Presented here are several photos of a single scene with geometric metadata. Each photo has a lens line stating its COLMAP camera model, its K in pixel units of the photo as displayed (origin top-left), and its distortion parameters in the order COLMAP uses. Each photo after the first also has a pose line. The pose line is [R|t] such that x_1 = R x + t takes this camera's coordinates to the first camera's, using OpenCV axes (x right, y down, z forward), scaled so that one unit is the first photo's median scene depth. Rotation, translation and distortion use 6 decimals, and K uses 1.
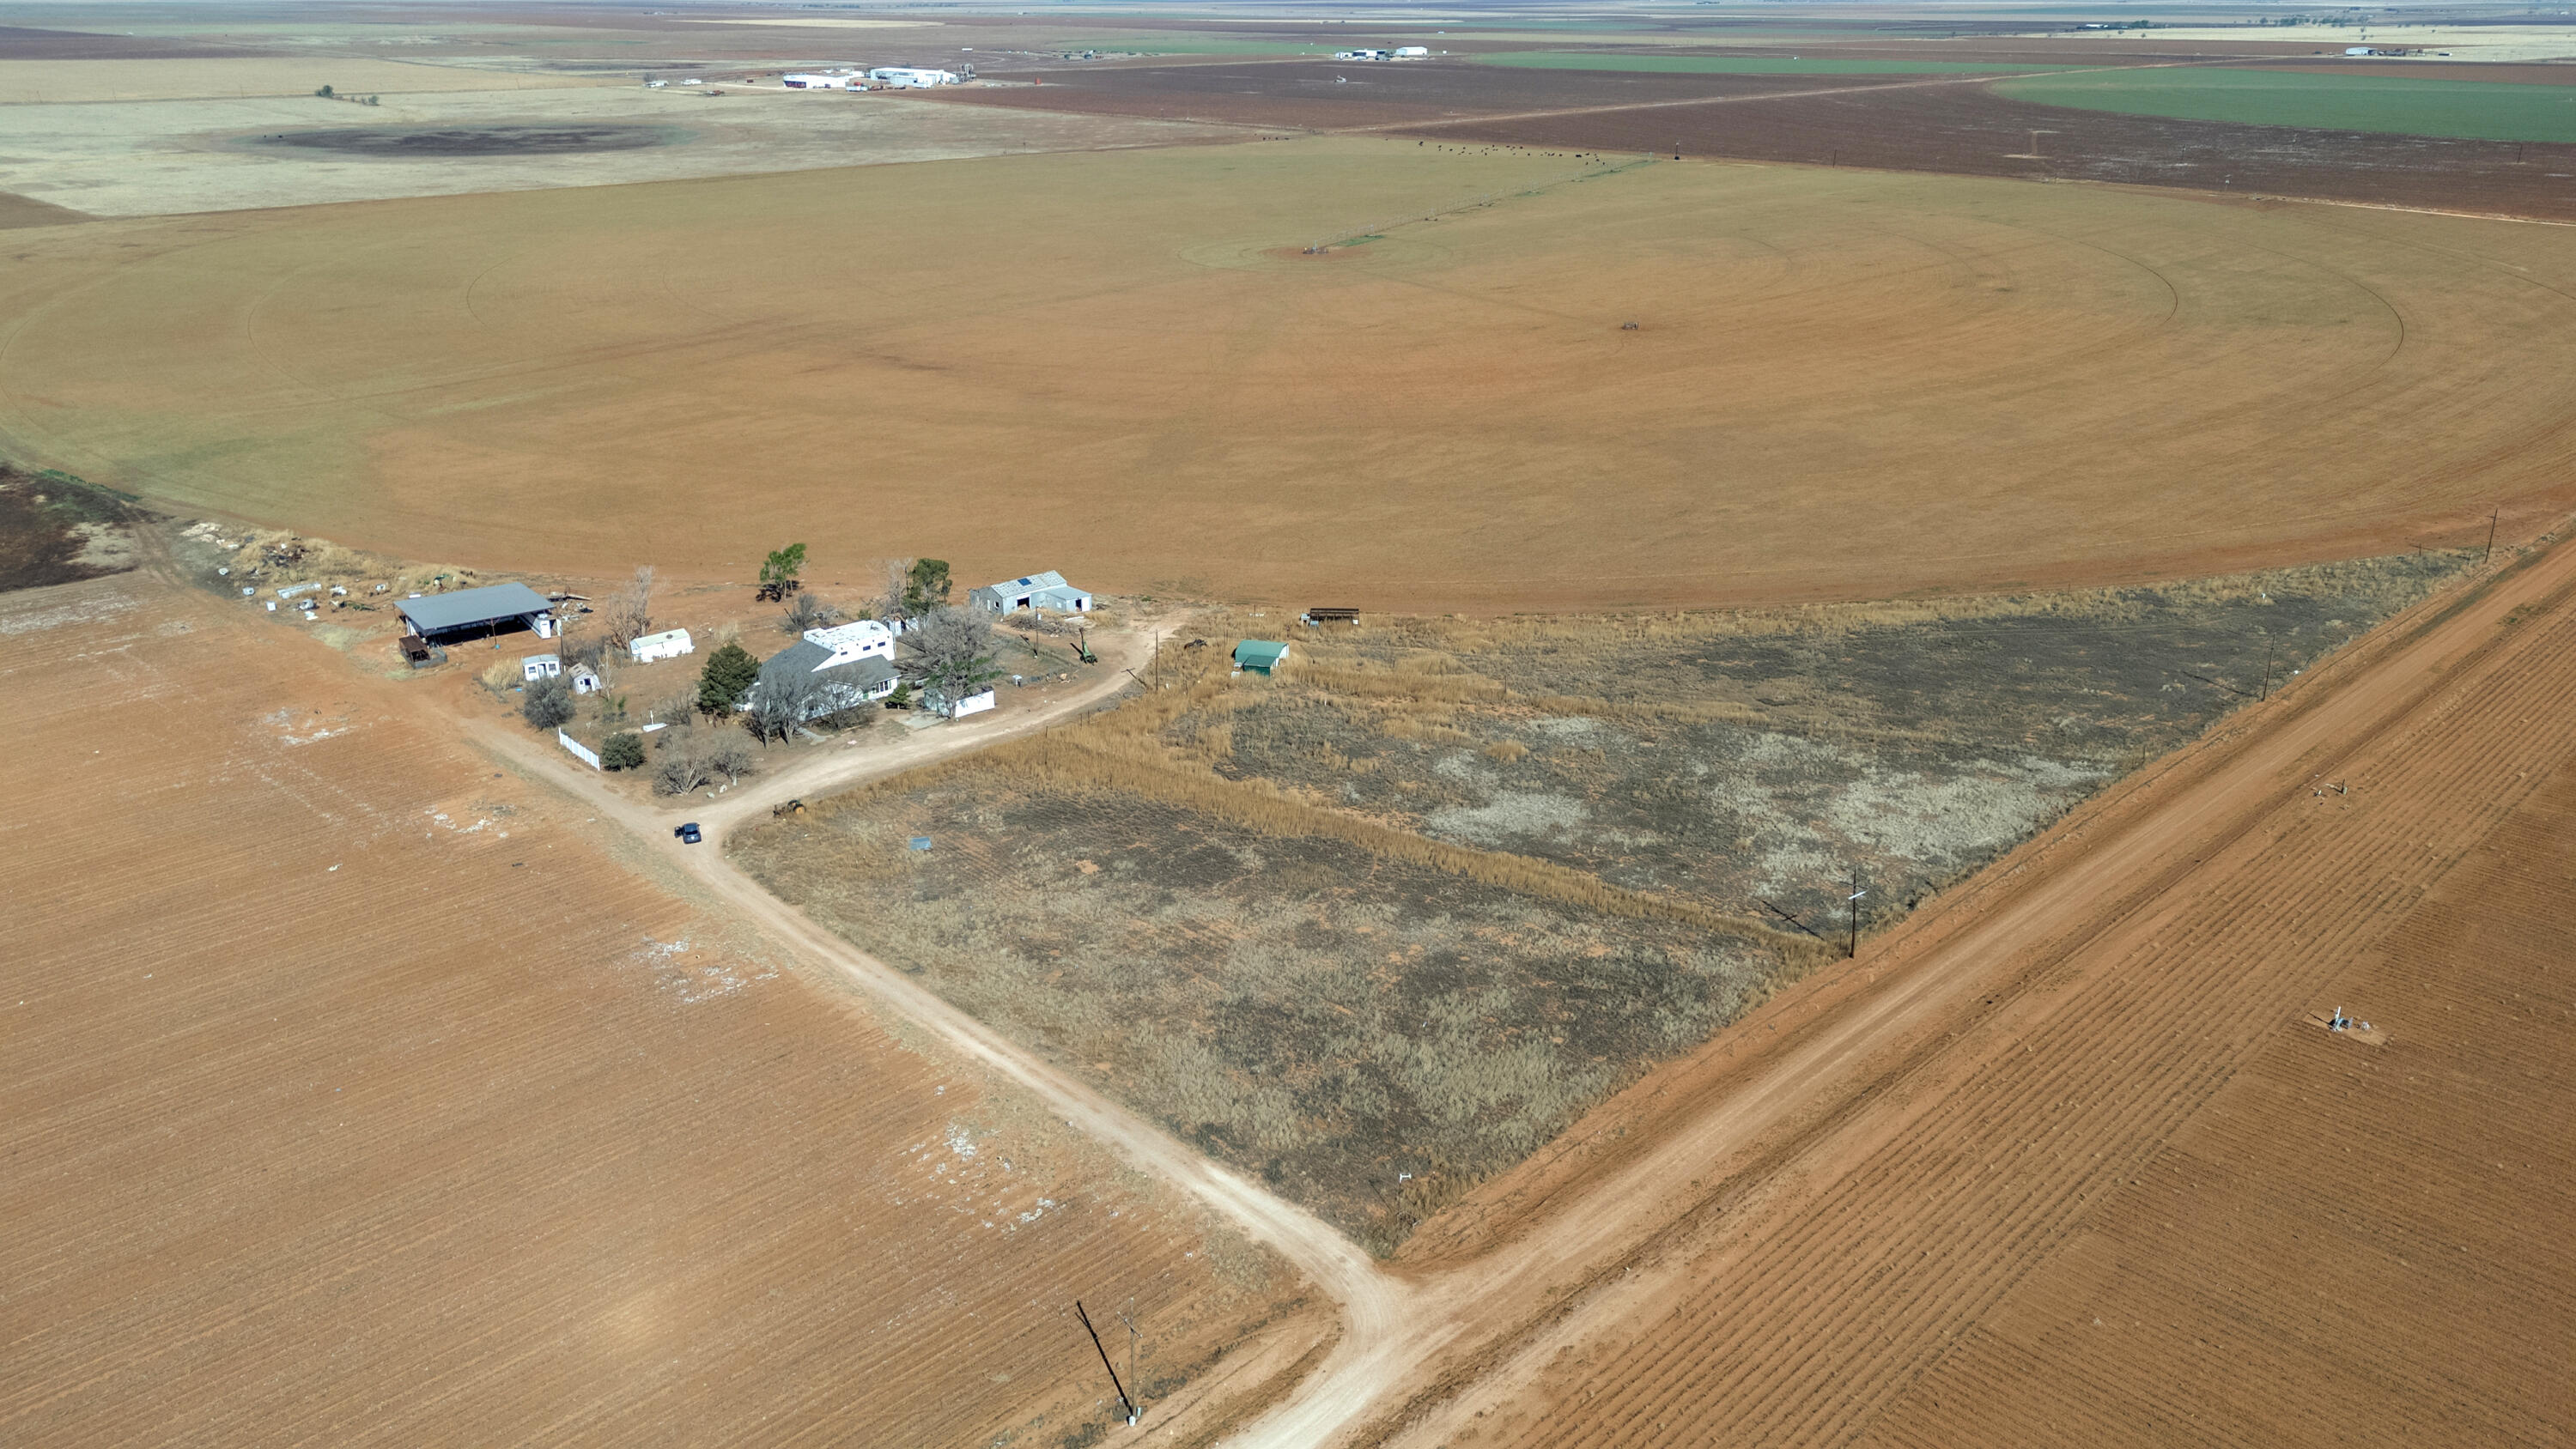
lens RADIAL K [[1868.9, 0, 1288.0], [0, 1868.9, 724.5], [0, 0, 1]] dist [0.087763, -0.106475]
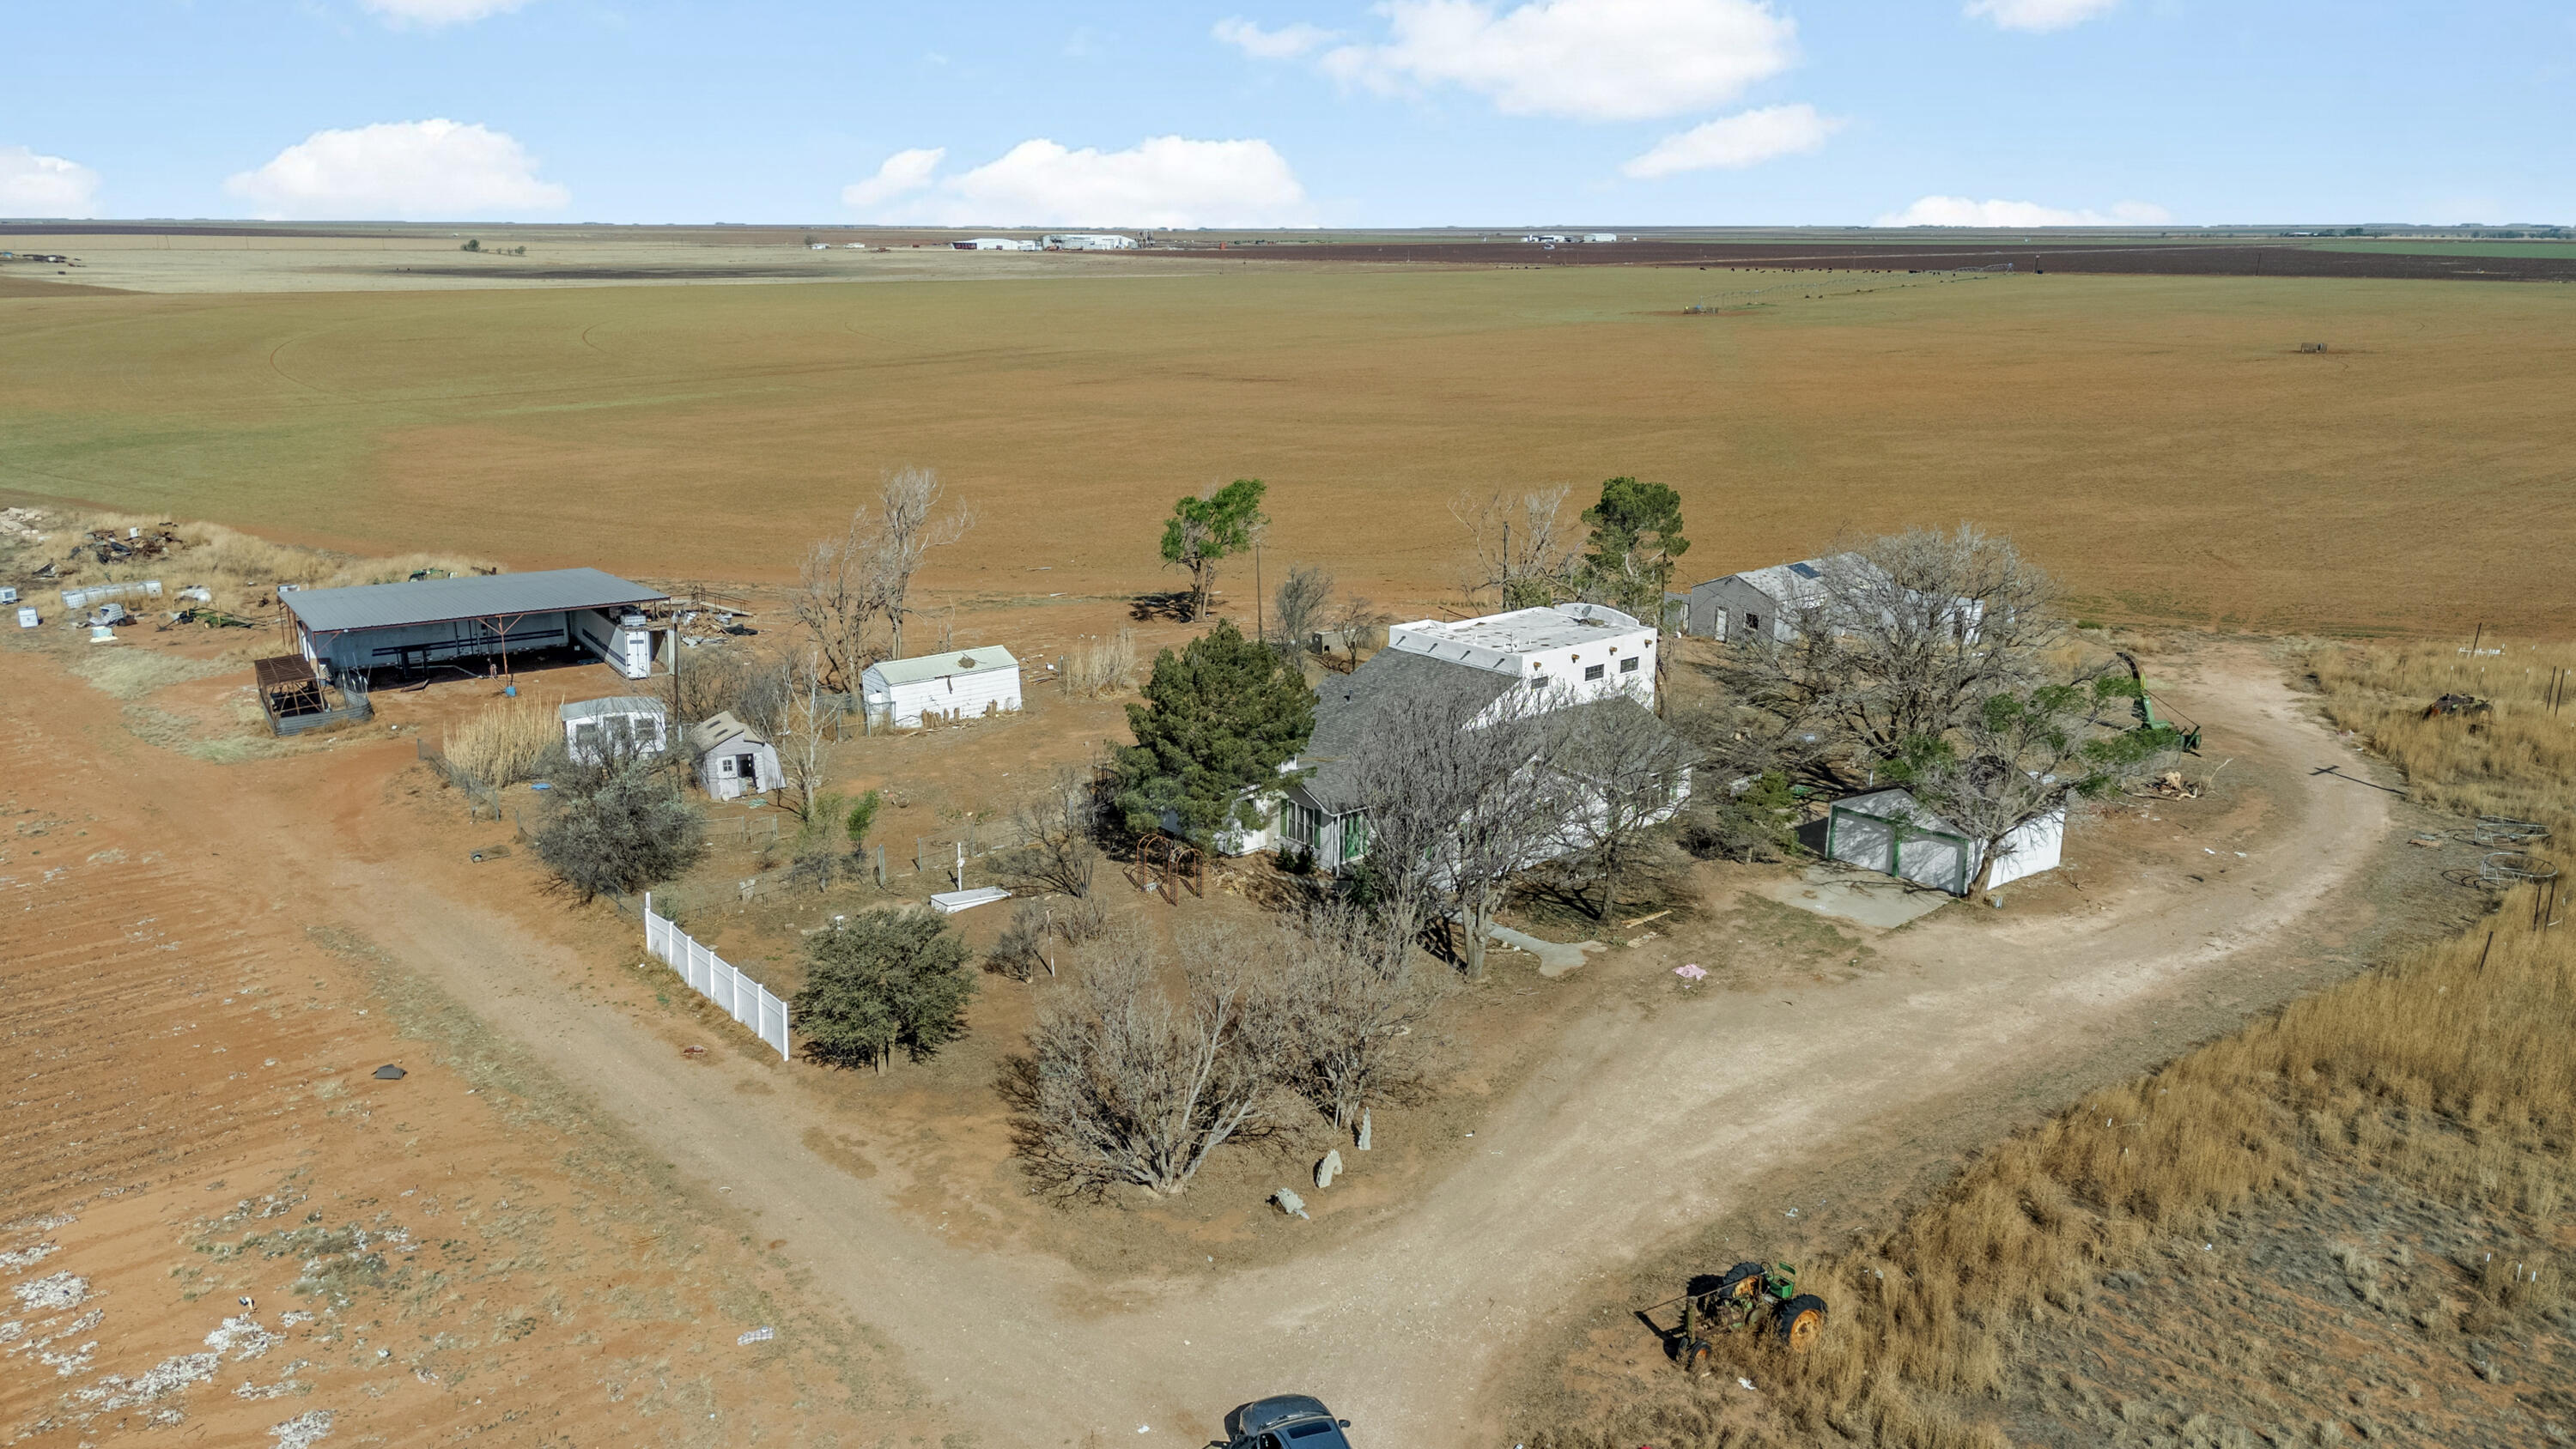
lens RADIAL K [[1868.9, 0, 1288.0], [0, 1868.9, 724.5], [0, 0, 1]] dist [0.087763, -0.106475]
pose [[0.998215, 0.018245, -0.056863, -0.269912], [-0.024948, 0.992521, -0.119501, 0.007804], [0.054257, 0.120706, 0.991204, 0.710431]]
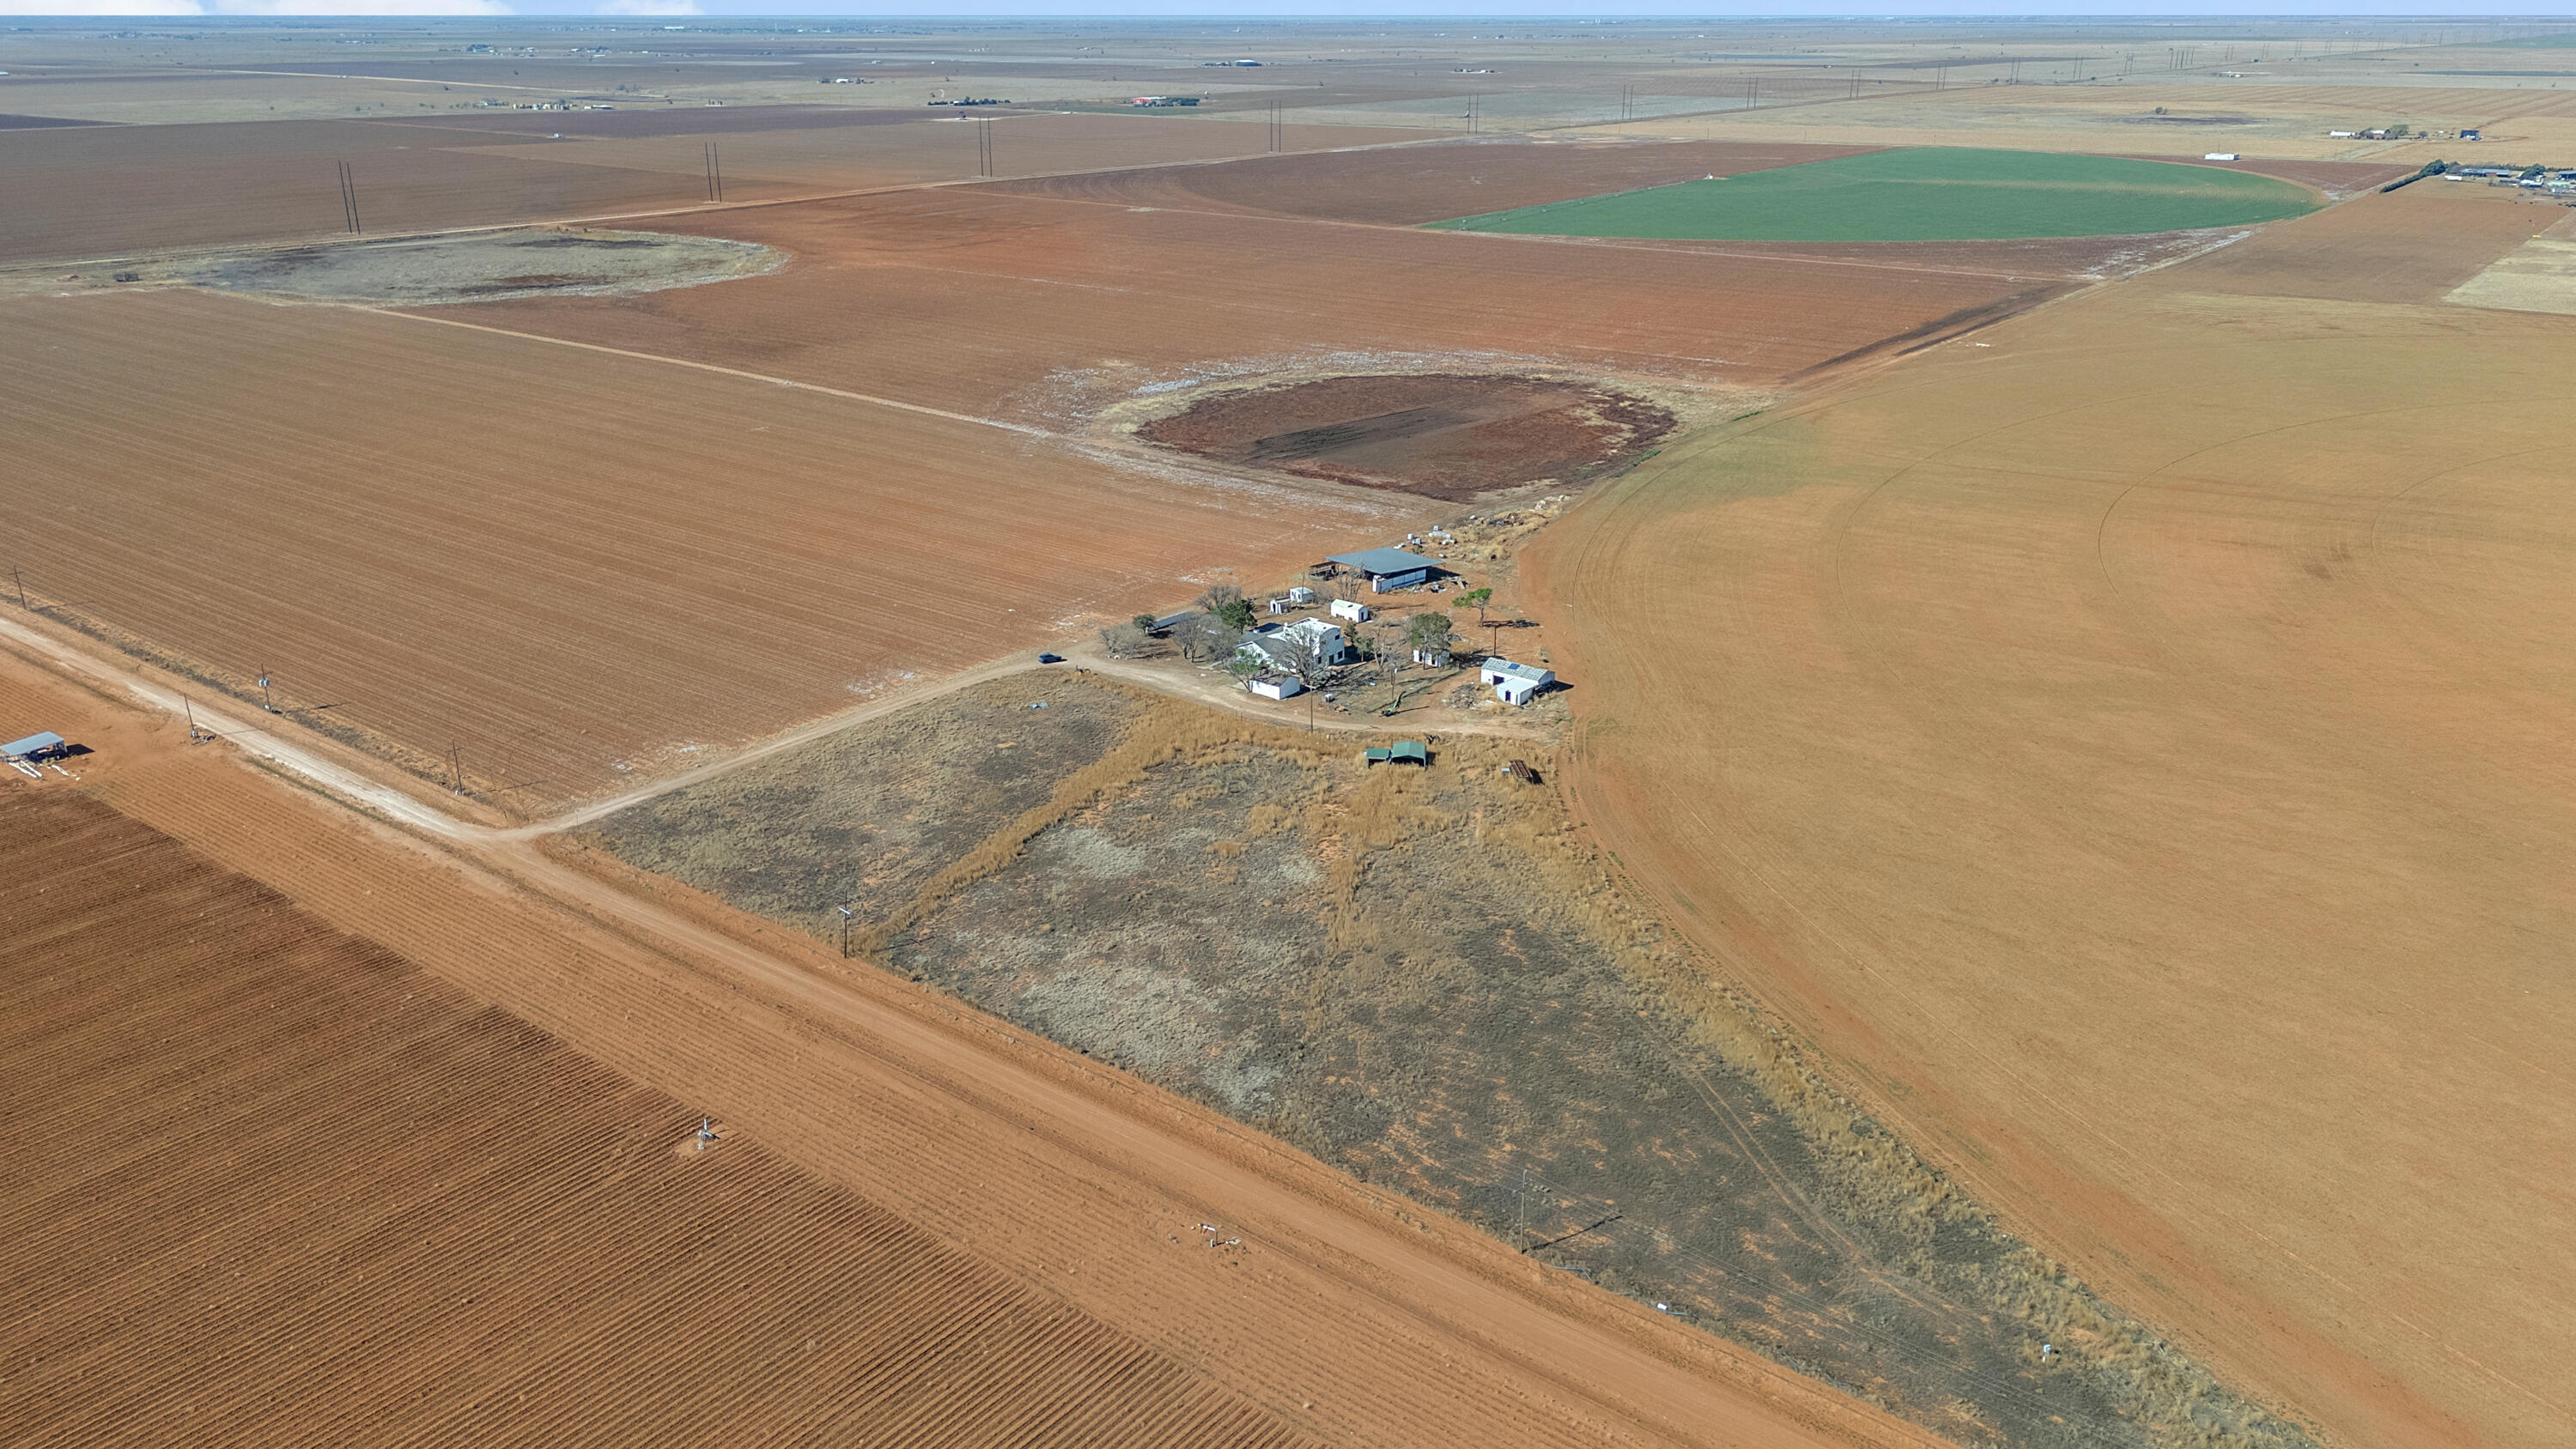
lens RADIAL K [[1900.3, 0, 1300.2], [0, 1900.3, 718.8], [0, 0, 1]] dist [0.098920, -0.119604]
pose [[0.142264, 0.340871, -0.929284, 1.179286], [-0.362774, 0.891462, 0.271460, -0.391822], [0.920954, 0.298501, 0.250482, 0.685733]]
